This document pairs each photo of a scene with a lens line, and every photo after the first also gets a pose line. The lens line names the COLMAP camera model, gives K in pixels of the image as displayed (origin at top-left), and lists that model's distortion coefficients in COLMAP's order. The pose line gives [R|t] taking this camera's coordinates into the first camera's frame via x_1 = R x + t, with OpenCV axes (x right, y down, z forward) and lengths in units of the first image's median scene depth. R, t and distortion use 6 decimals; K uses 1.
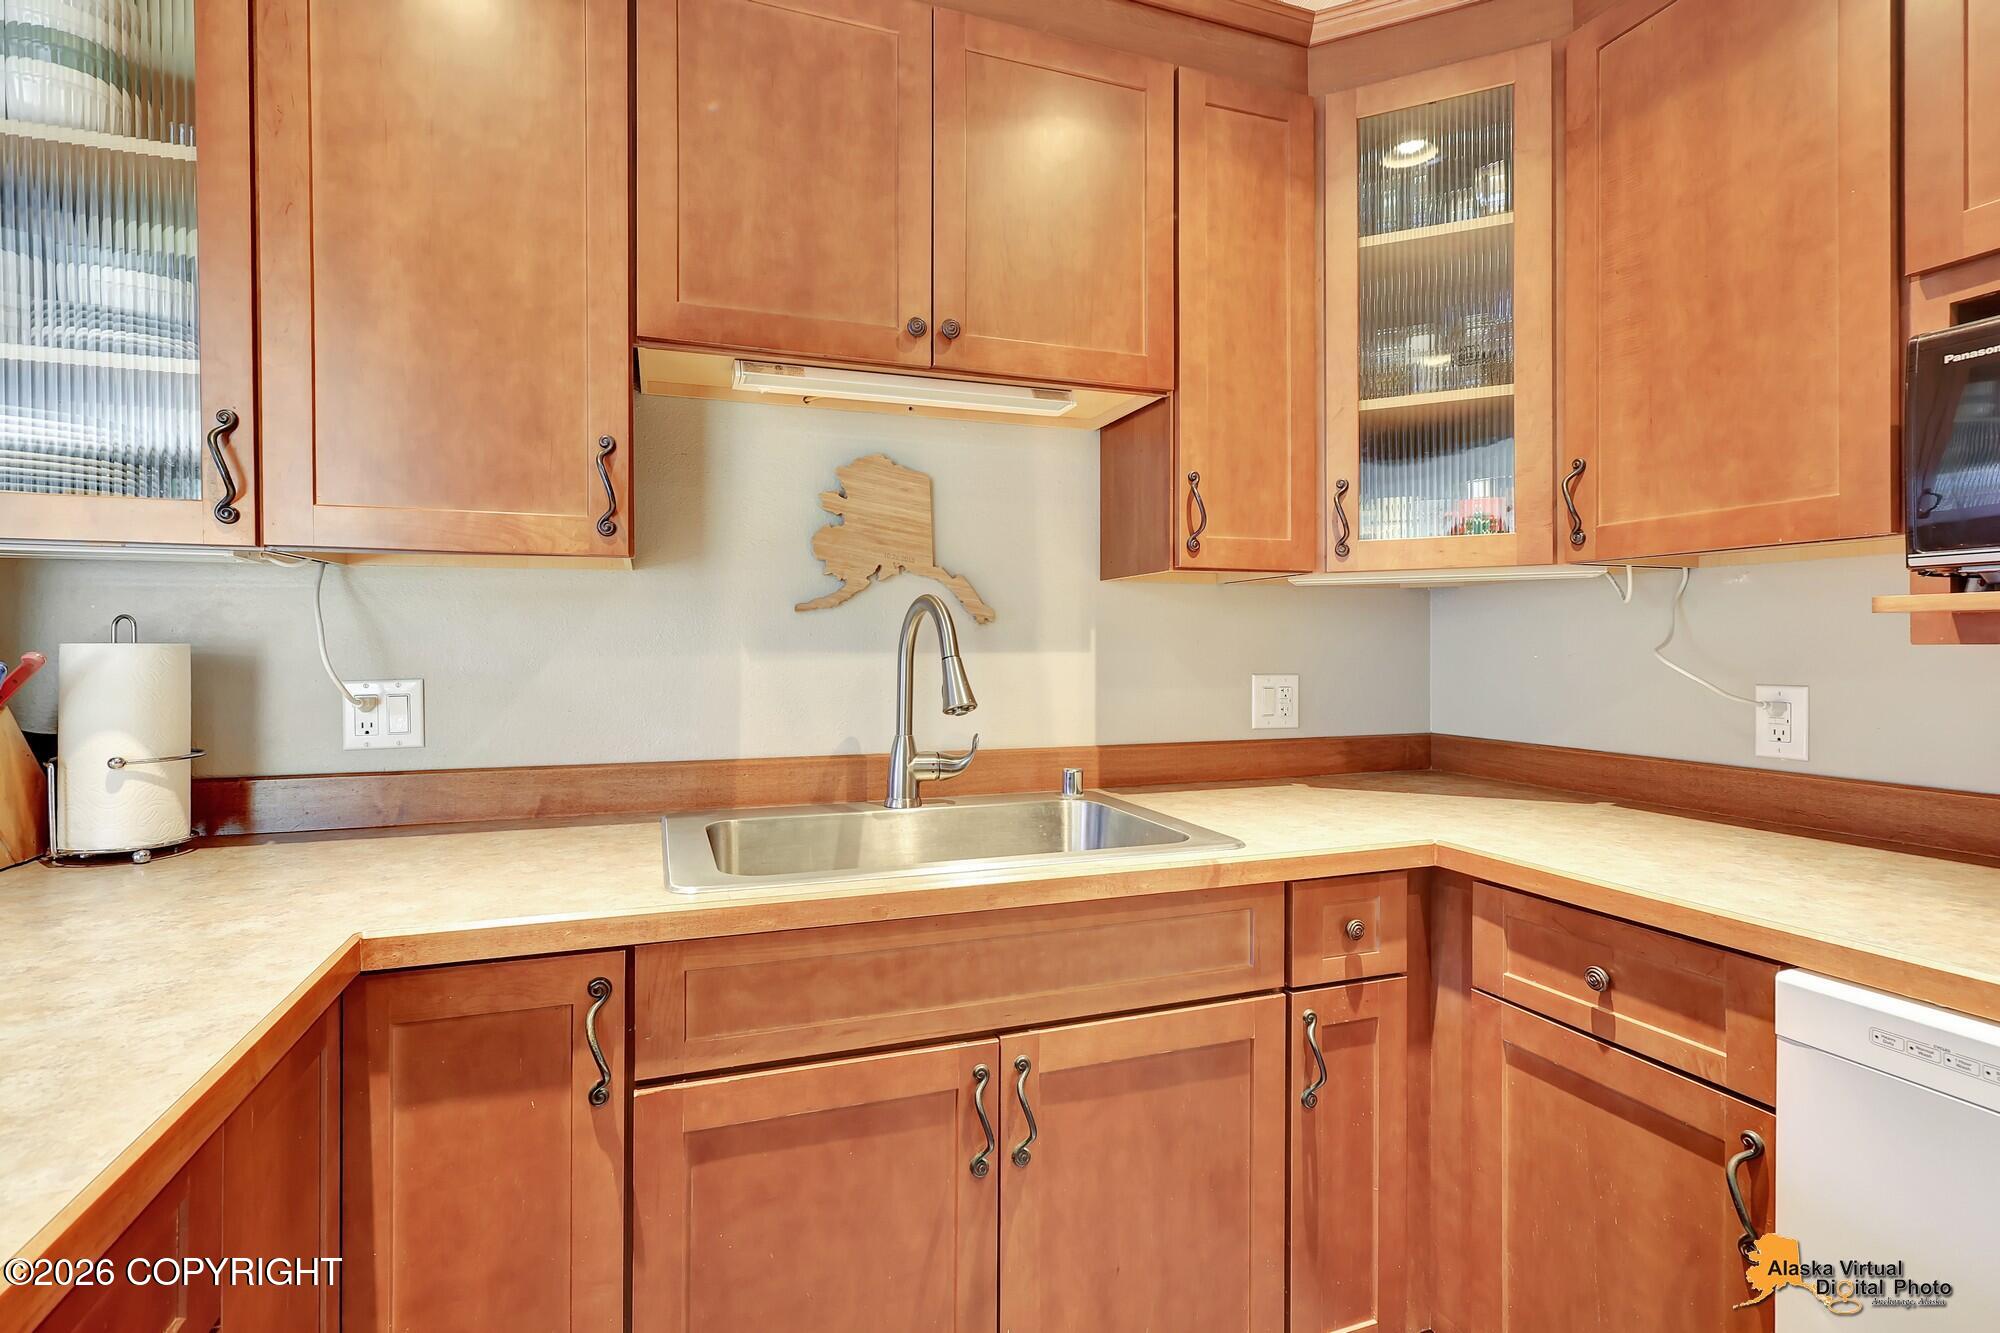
lens RADIAL K [[934.9, 0, 996.1], [0, 934.9, 648.8], [0, 0, 1]] dist [-0.001543, 0.000137]
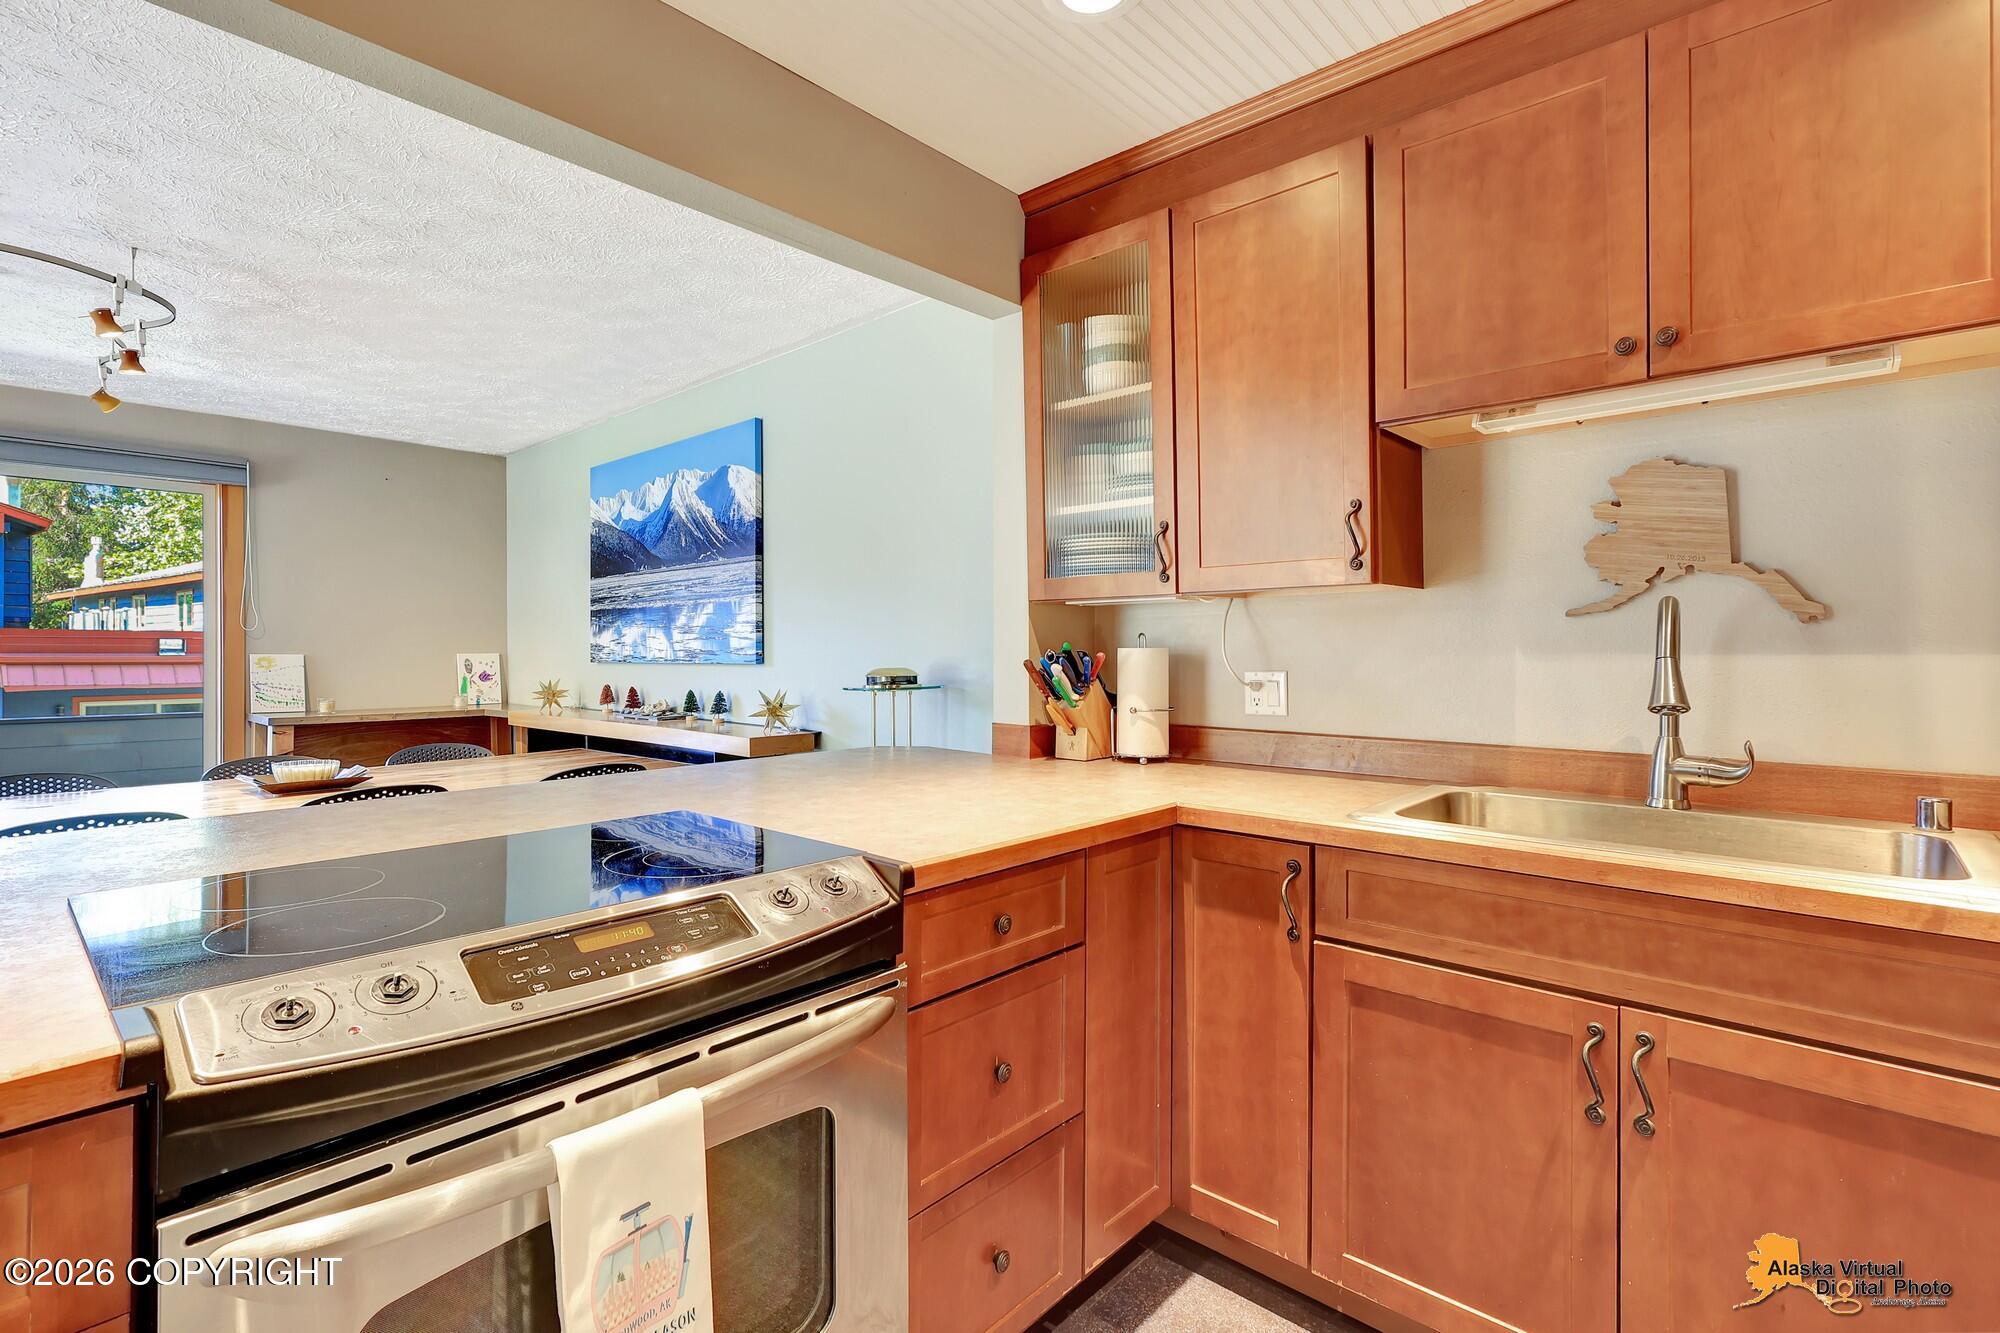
lens RADIAL K [[934.9, 0, 996.1], [0, 934.9, 648.8], [0, 0, 1]] dist [-0.001543, 0.000137]
pose [[0.471436, -0.003849, -0.881892, 0.563507], [-0.000587, 0.999989, -0.004678, 0.004562], [0.881900, 0.002723, 0.471428, -0.139663]]
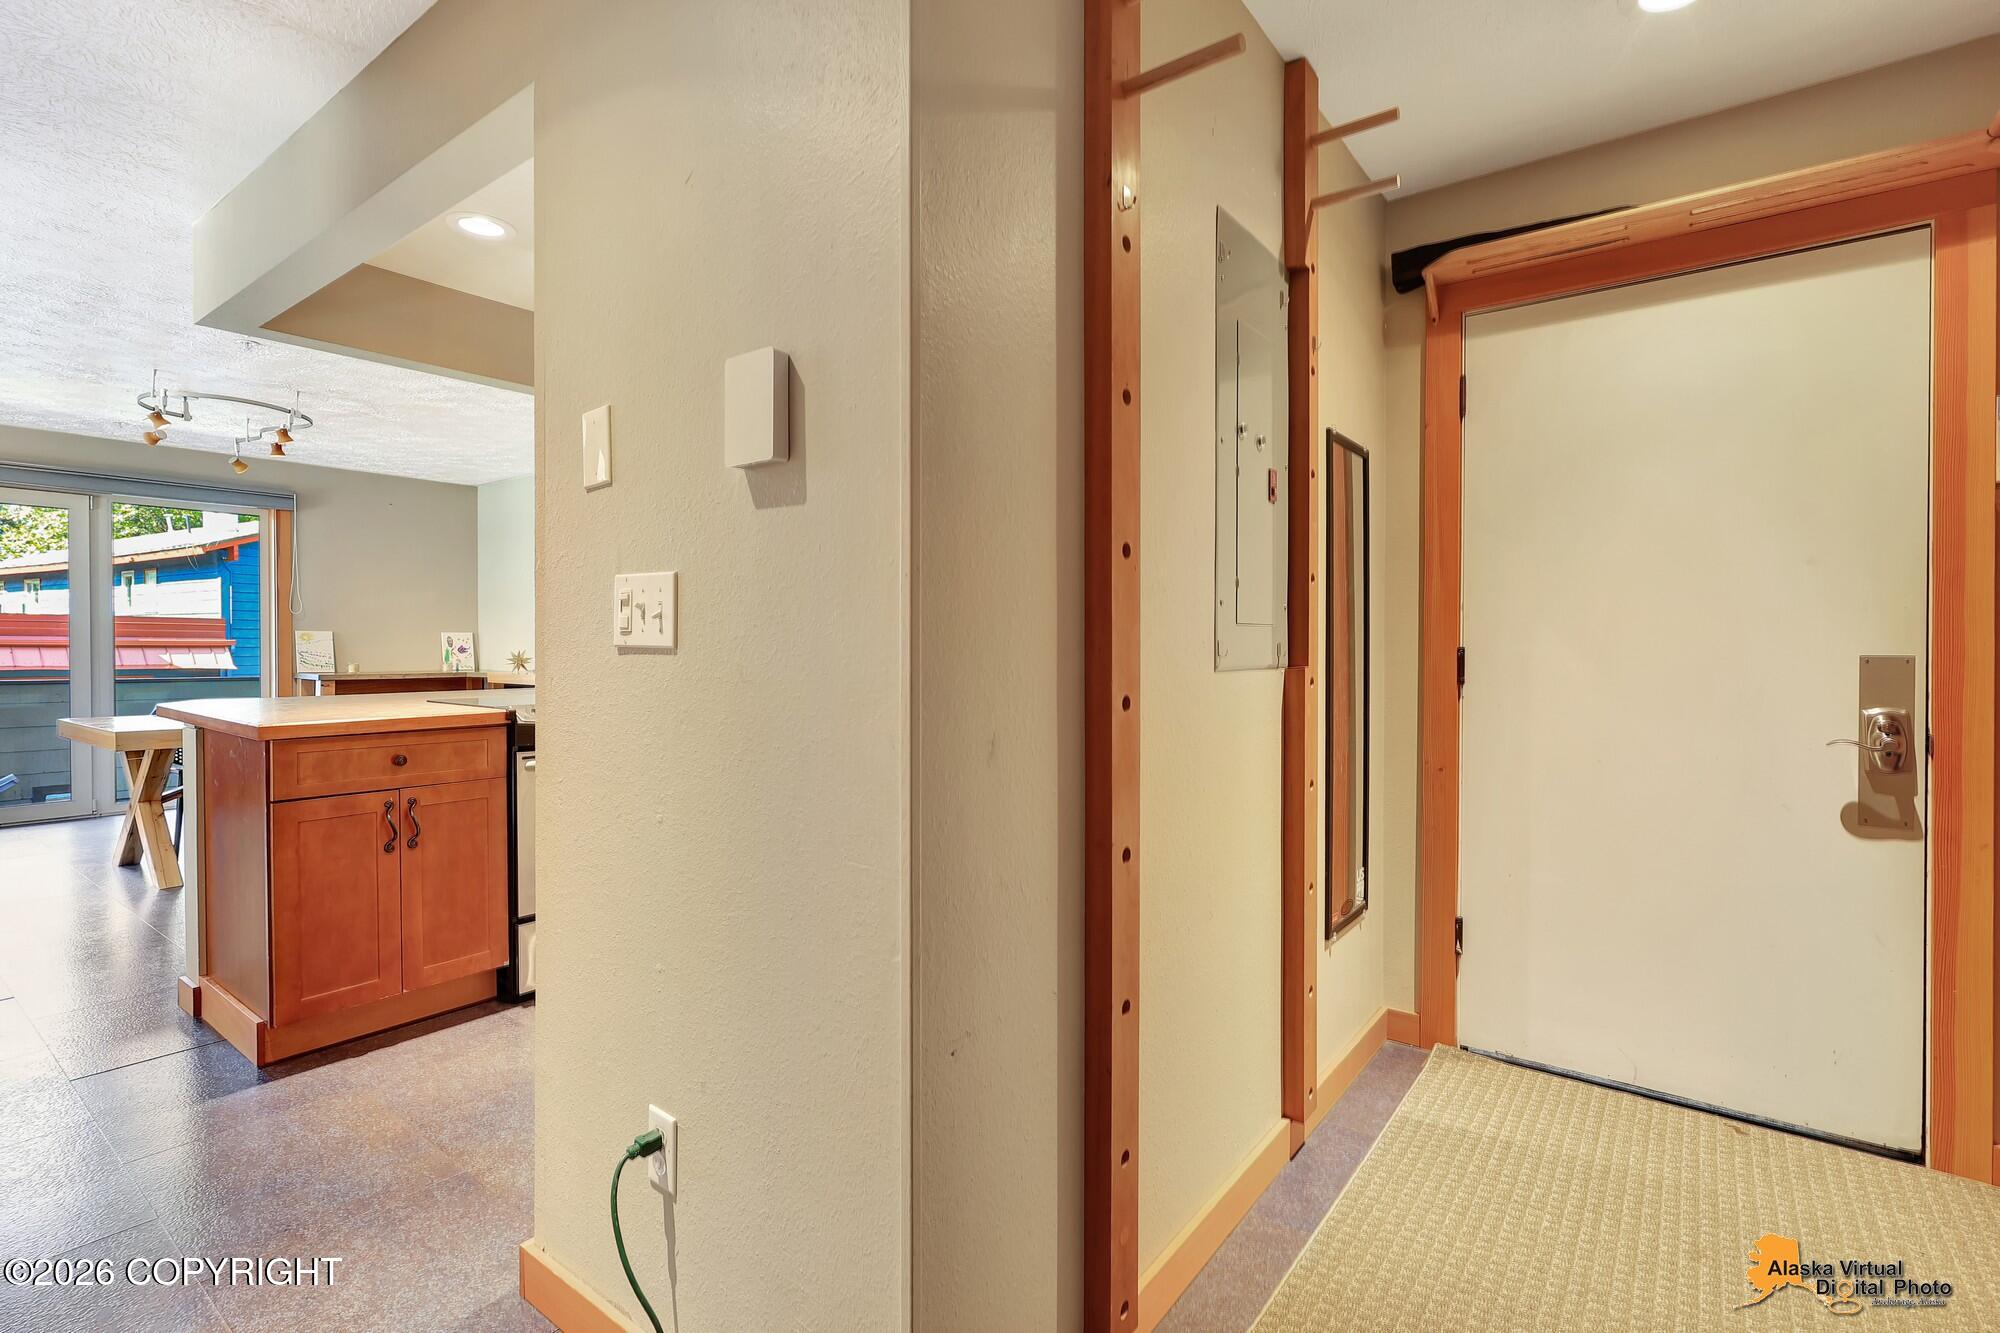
lens RADIAL K [[934.9, 0, 996.1], [0, 934.9, 648.8], [0, 0, 1]] dist [-0.001543, 0.000137]
pose [[0.543626, 0.006124, -0.839305, 2.269148], [-0.006849, 0.999972, 0.002861, 0.065196], [0.839300, 0.004193, 0.543653, -0.538524]]
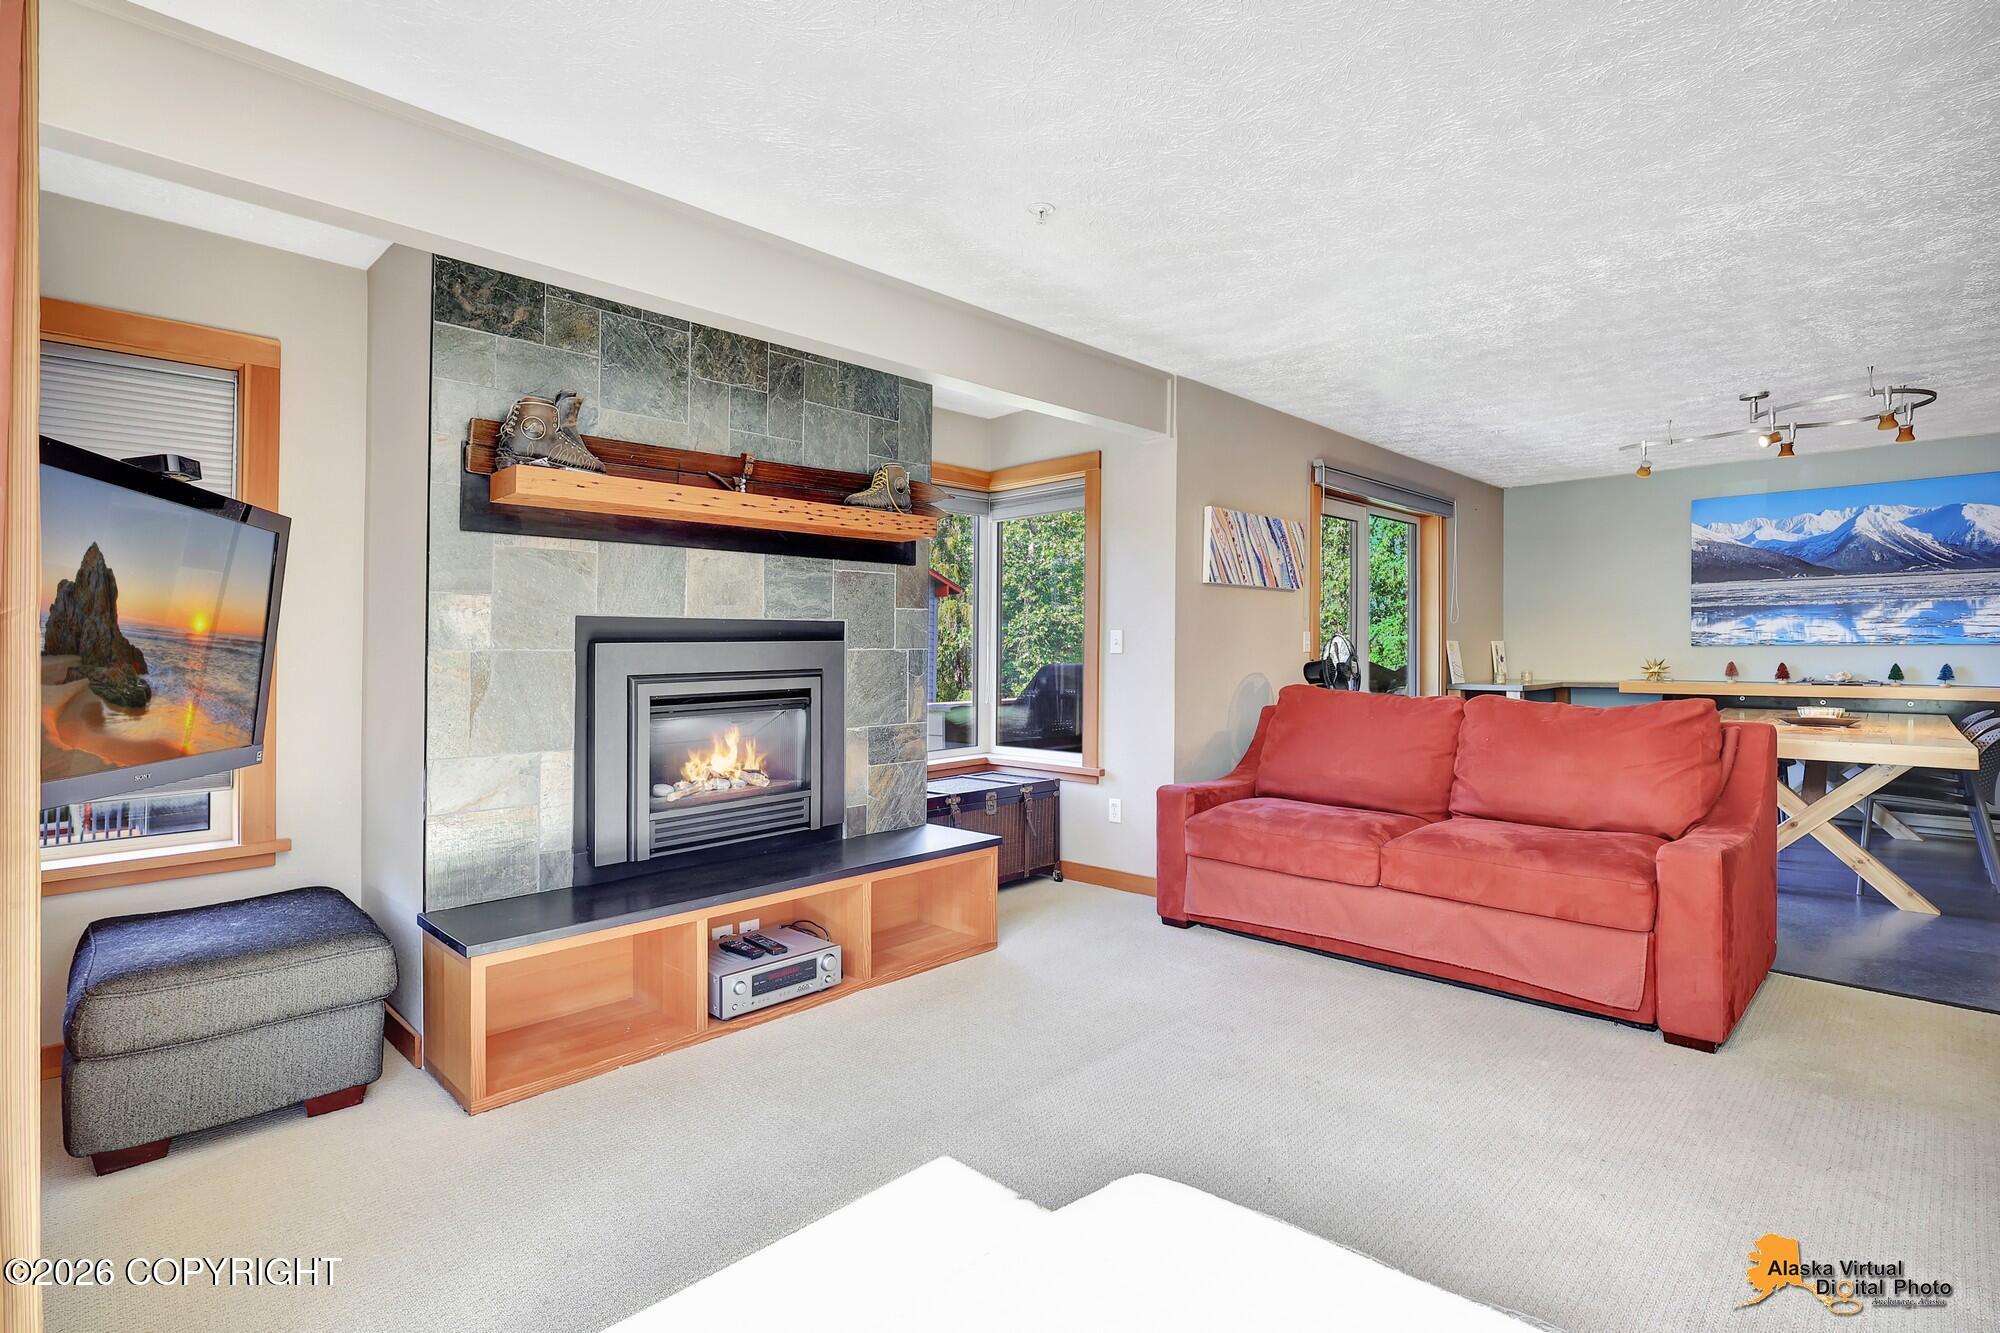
lens RADIAL K [[934.9, 0, 996.1], [0, 934.9, 648.8], [0, 0, 1]] dist [-0.001543, 0.000137]
pose [[0.427895, -0.002490, -0.903825, -0.510682], [-0.002103, 0.999991, -0.003750, 0.081668], [0.903826, 0.003506, 0.427885, -5.091137]]
